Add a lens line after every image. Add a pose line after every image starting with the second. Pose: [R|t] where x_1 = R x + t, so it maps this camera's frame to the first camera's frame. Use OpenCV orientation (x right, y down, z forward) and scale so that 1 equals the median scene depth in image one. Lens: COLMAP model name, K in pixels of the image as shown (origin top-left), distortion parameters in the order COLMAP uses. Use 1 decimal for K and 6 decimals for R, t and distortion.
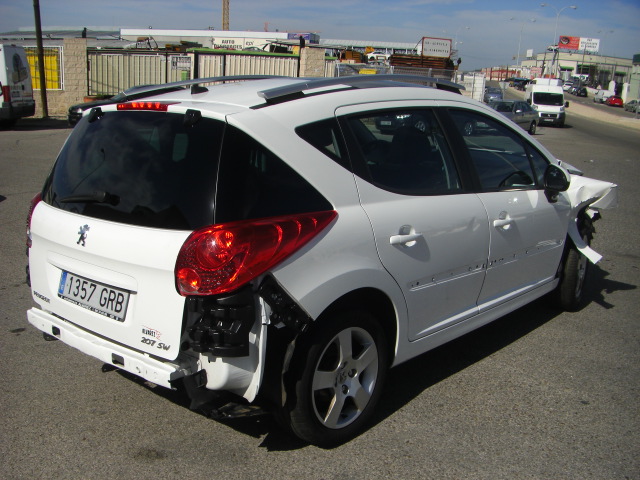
lens RADIAL K [[719.9, 0, 298.3], [0, 719.9, 292.2], [0, 0, 1]] dist [-0.186131, 0.090739]
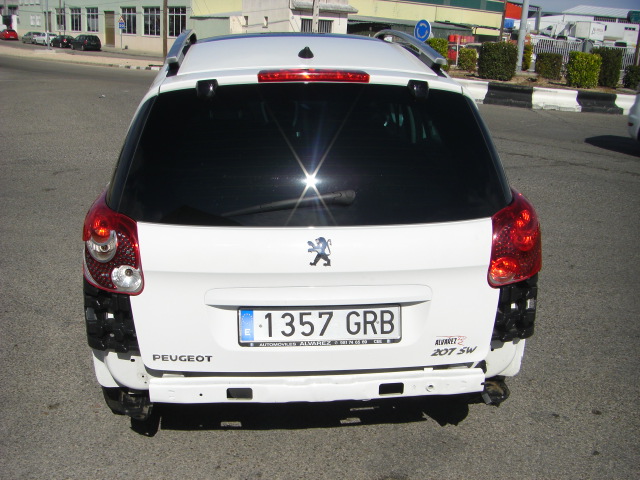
lens RADIAL K [[719.9, 0, 298.3], [0, 719.9, 292.2], [0, 0, 1]] dist [-0.186131, 0.090739]
pose [[0.682621, -0.261567, 0.682358, -0.857605], [0.199132, 0.964991, 0.170699, -0.175673], [-0.703119, 0.019356, 0.710809, 0.474300]]
